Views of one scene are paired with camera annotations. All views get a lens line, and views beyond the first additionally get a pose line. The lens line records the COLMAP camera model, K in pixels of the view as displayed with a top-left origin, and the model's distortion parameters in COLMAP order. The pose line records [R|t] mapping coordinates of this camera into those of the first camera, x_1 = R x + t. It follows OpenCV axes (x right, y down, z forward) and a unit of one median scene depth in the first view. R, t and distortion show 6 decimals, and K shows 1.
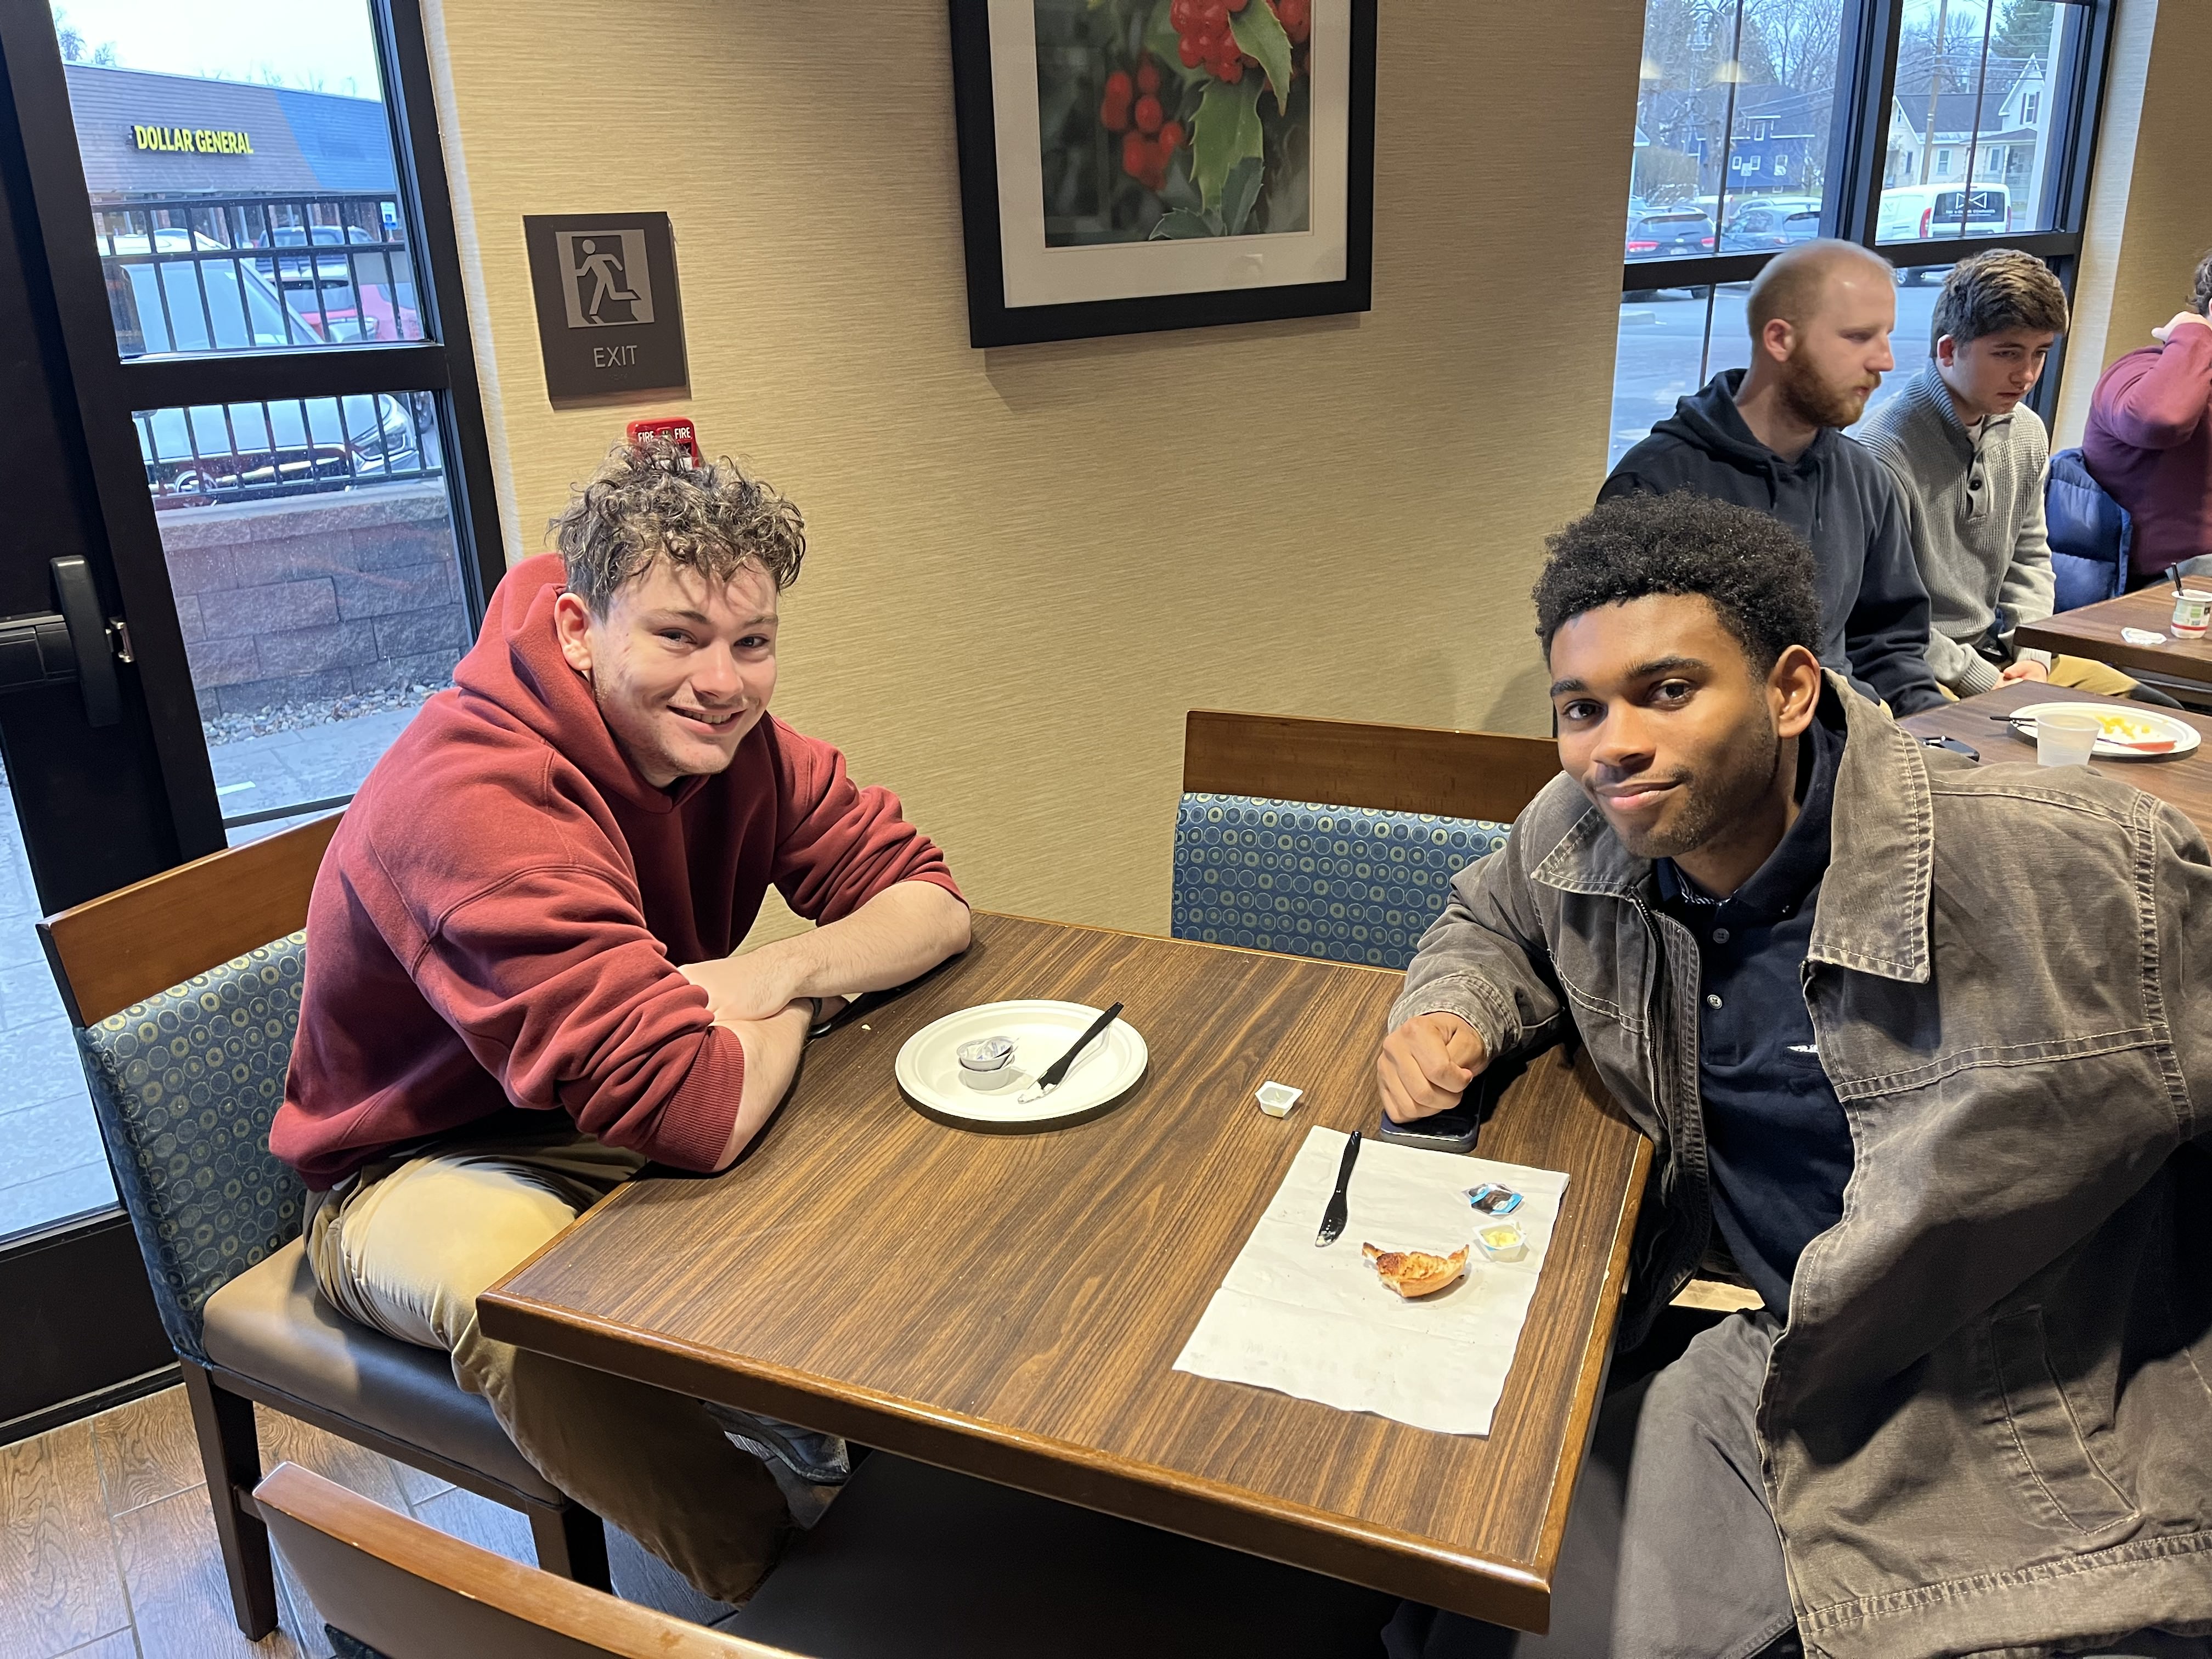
lens RADIAL K [[1675.0, 0, 1119.3], [0, 1675.0, 814.5], [0, 0, 1]] dist [0.067968, -0.089847]
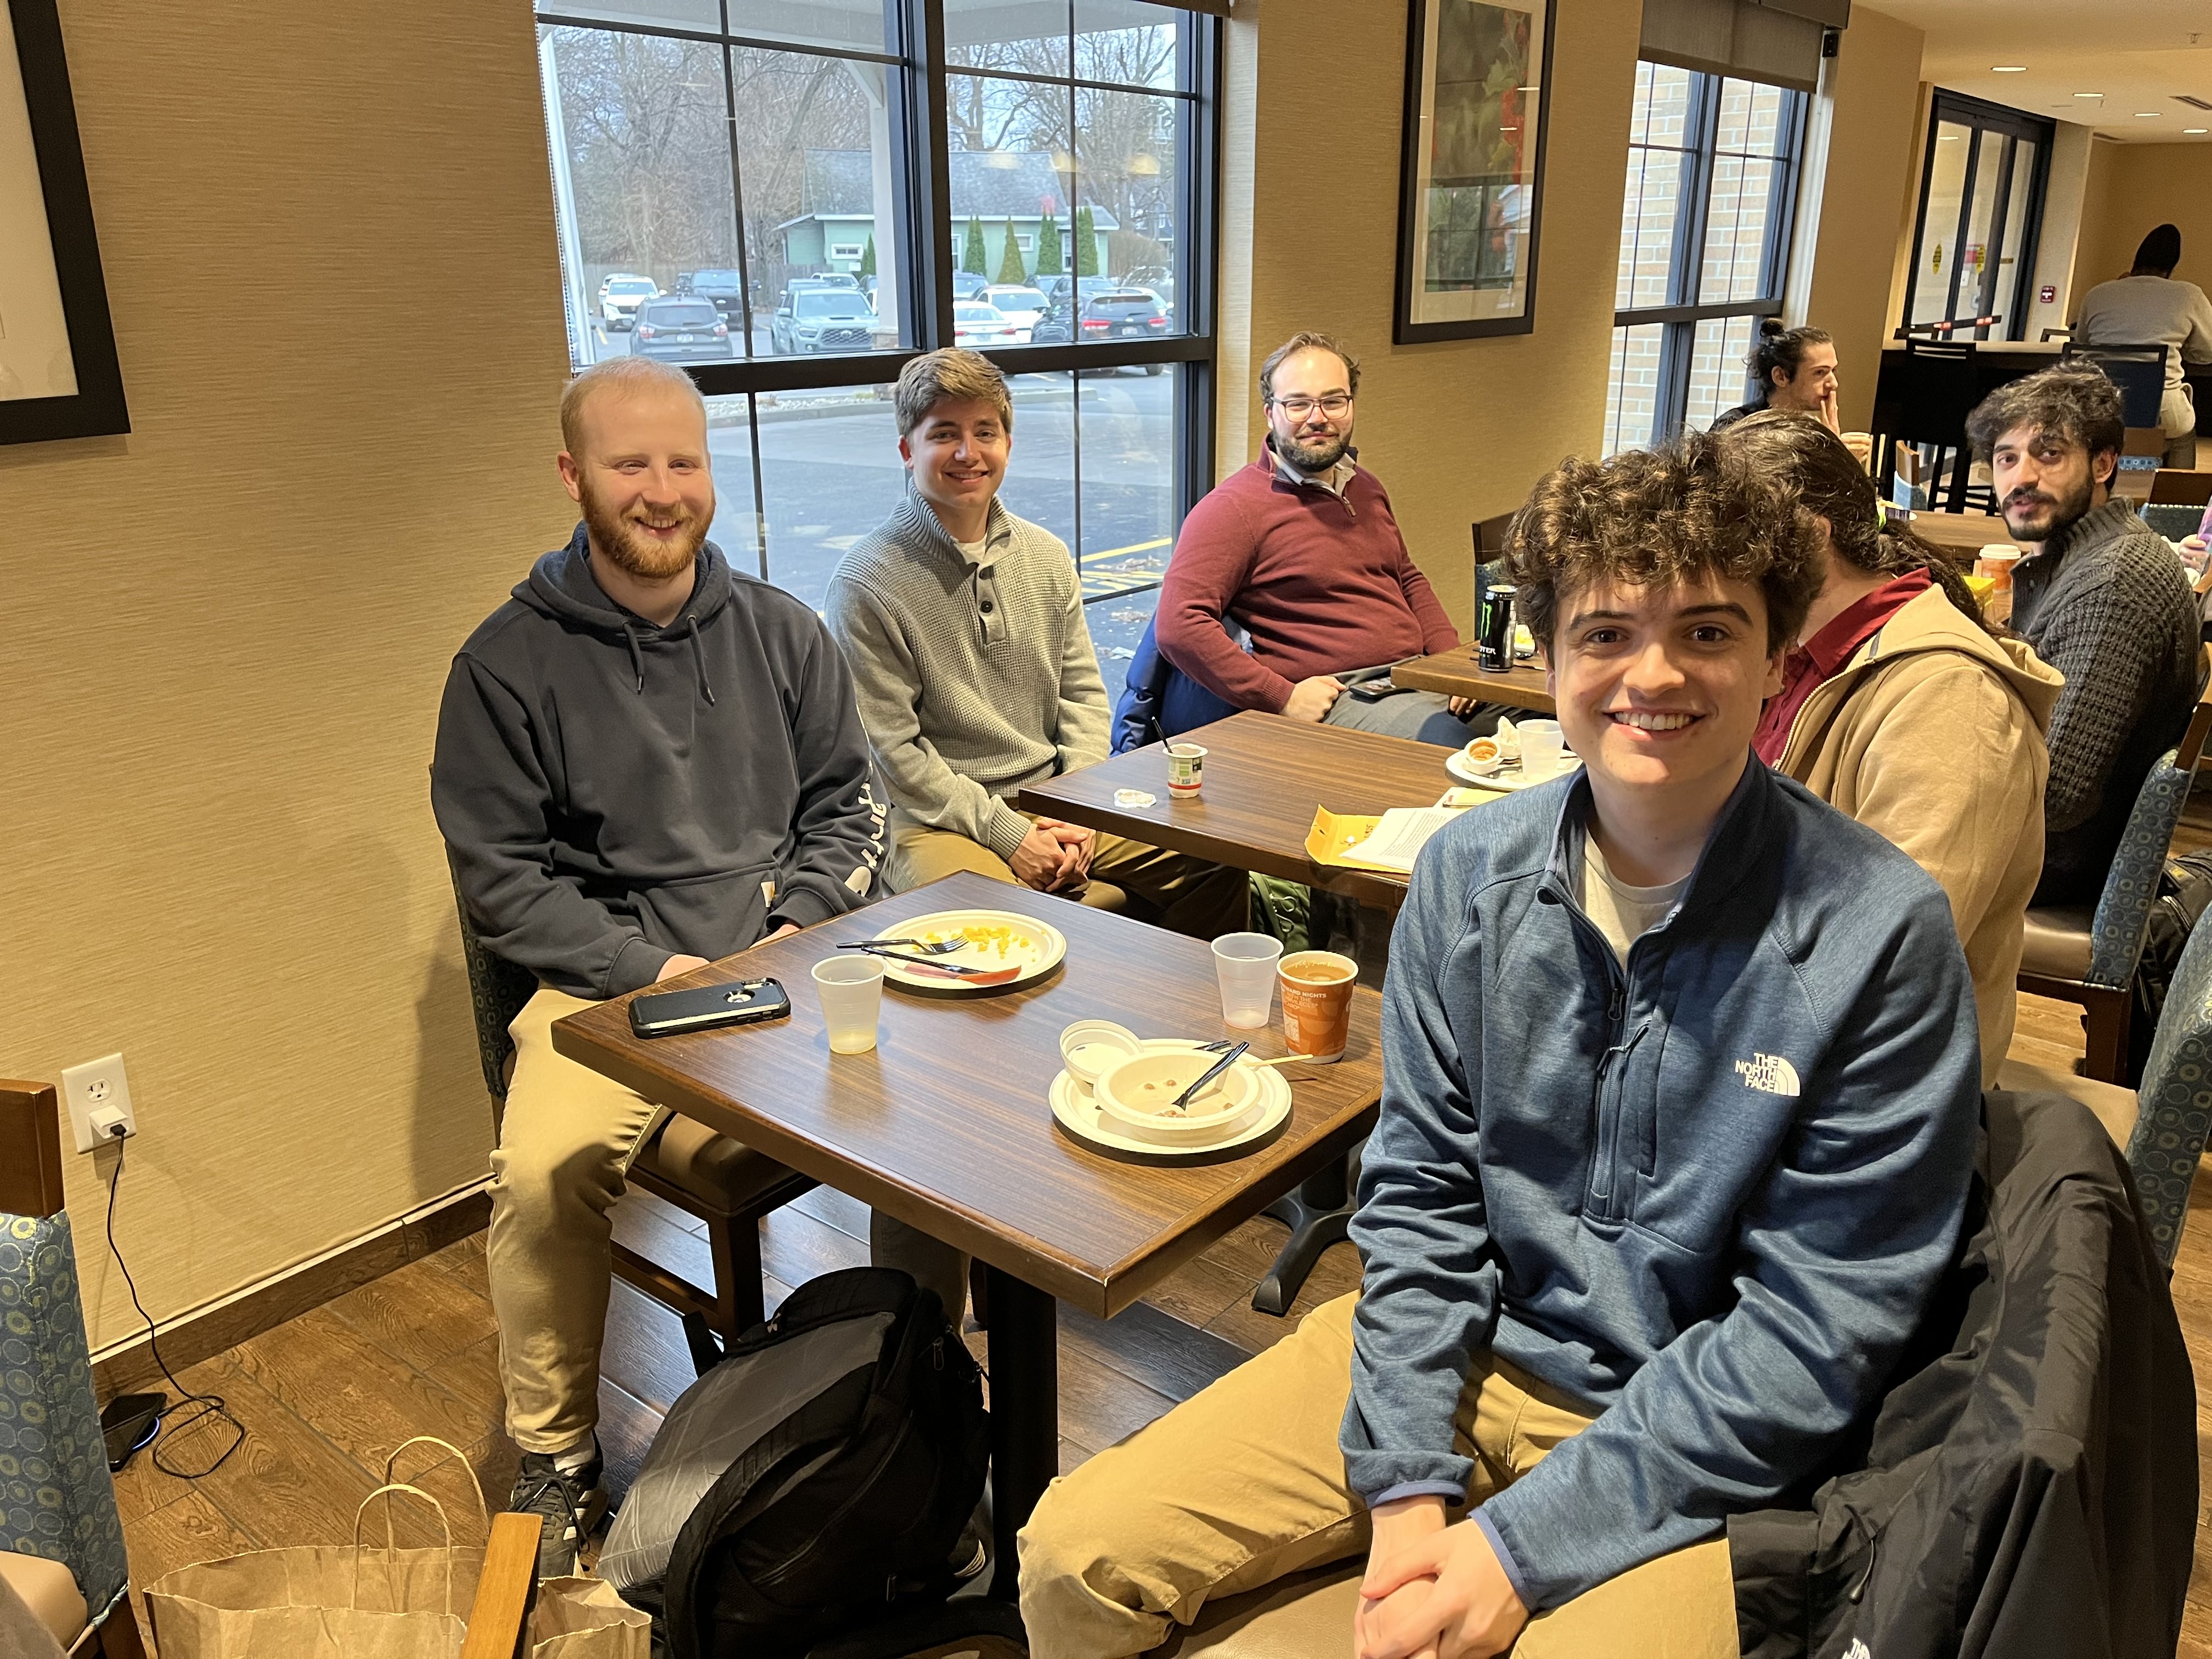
lens RADIAL K [[1675.0, 0, 1119.3], [0, 1675.0, 814.5], [0, 0, 1]] dist [0.067968, -0.089847]
pose [[0.961376, -0.063324, 0.267855, 0.453011], [0.073438, 0.996910, -0.027898, -0.091488], [-0.265260, 0.046491, 0.963055, 0.190087]]
